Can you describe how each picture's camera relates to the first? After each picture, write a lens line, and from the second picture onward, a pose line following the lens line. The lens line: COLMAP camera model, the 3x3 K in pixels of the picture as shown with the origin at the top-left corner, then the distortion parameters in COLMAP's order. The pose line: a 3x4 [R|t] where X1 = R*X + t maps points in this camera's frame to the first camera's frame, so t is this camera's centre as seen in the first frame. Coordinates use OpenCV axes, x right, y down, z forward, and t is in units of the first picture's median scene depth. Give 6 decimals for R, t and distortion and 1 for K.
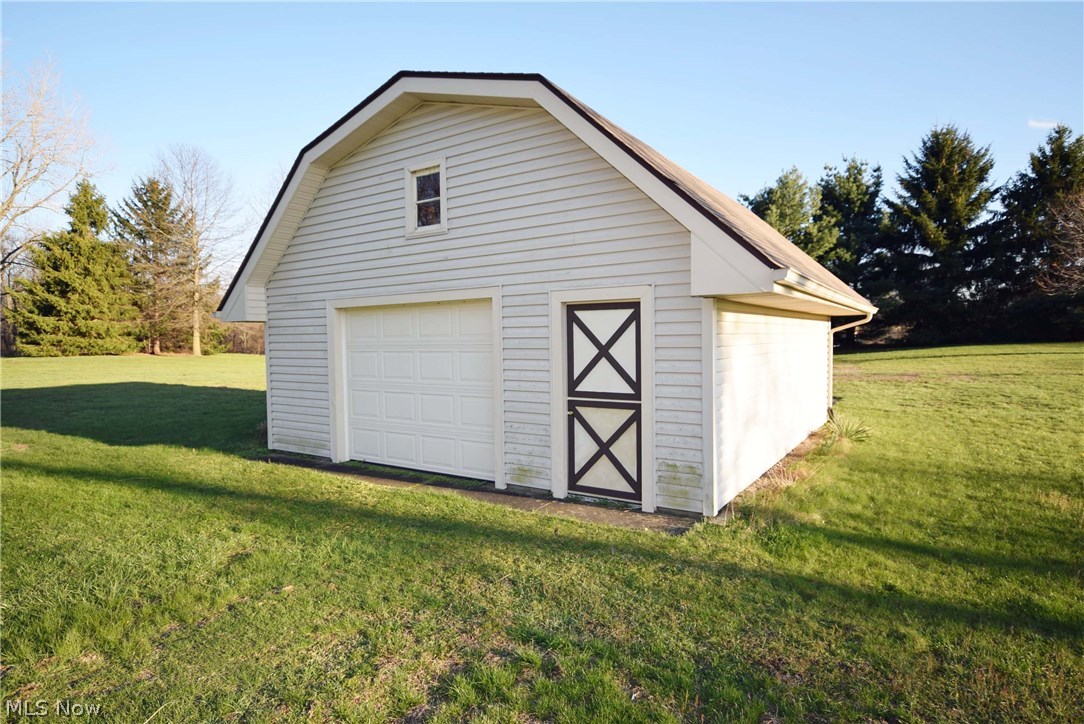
lens RADIAL K [[588.4, 0, 543.5], [0, 588.4, 357.6], [0, 0, 1]] dist [0.004800, -0.002422]
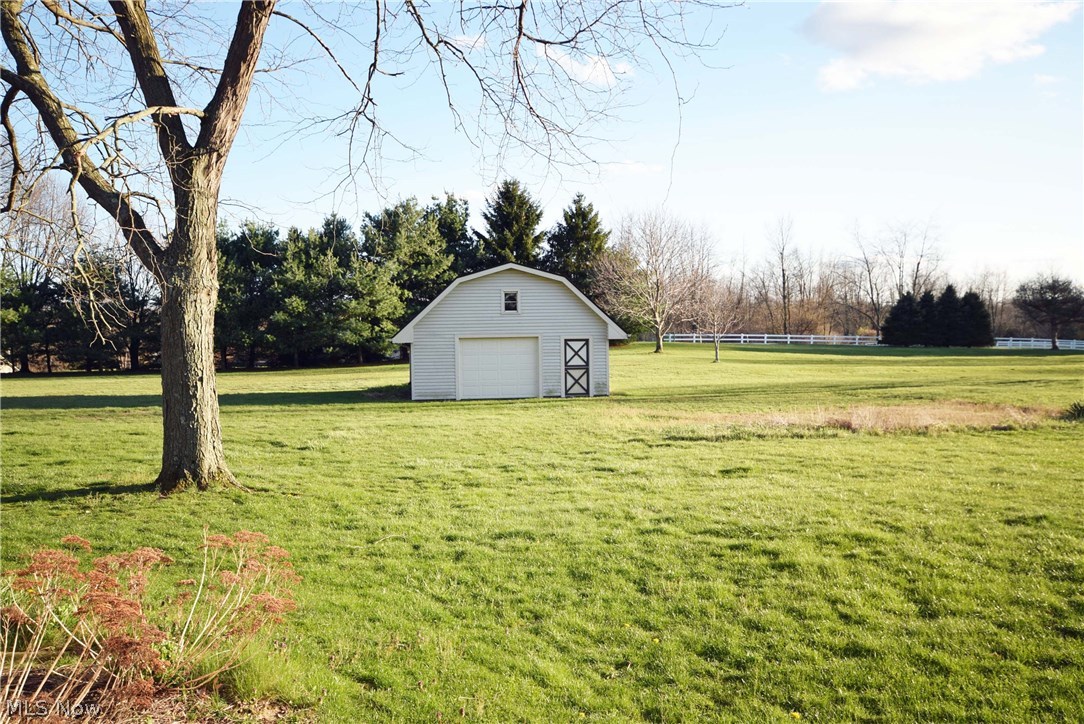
lens RADIAL K [[892.0, 0, 541.2], [0, 892.0, 360.7], [0, 0, 1]] dist [0.007424, 0.000329]
pose [[0.731393, -0.016501, 0.681757, -0.624836], [0.024402, 0.999700, -0.001983, 0.006523], [-0.681520, 0.018087, 0.731576, -0.466601]]
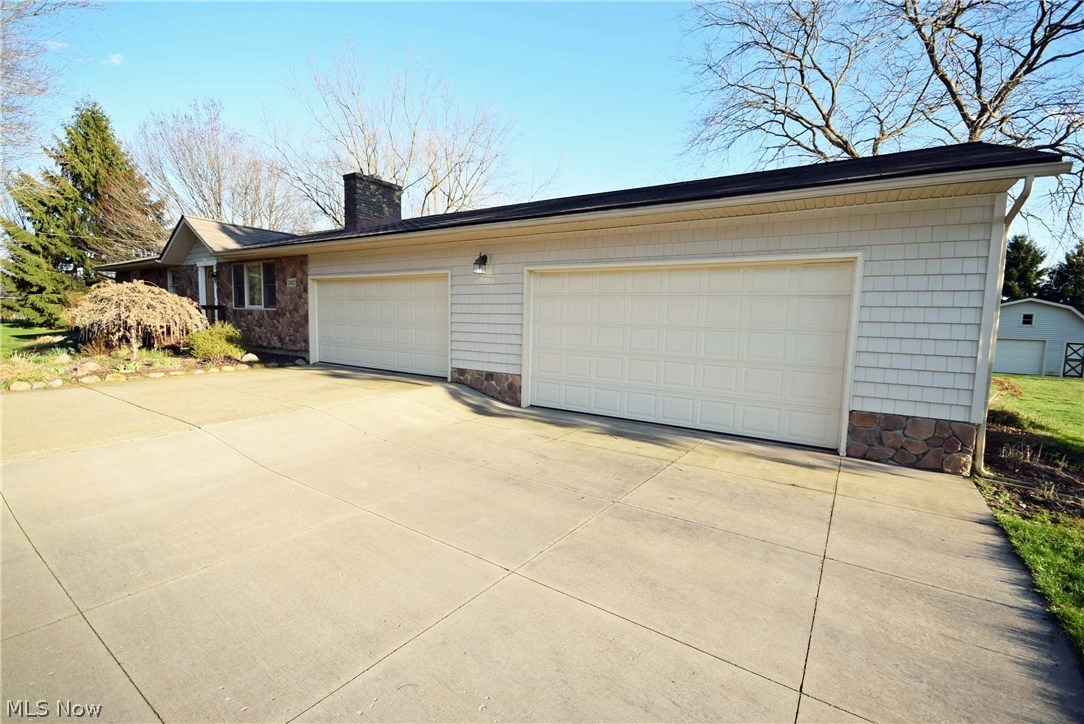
lens RADIAL K [[488.3, 0, 543.9], [0, 488.3, 365.4], [0, 0, 1]] dist [-0.021070, -0.001072]
pose [[0.998488, 0.047414, -0.027813, -0.861611], [-0.045599, 0.996997, 0.062599, 0.012173], [0.030698, -0.061236, 0.997651, -0.664516]]
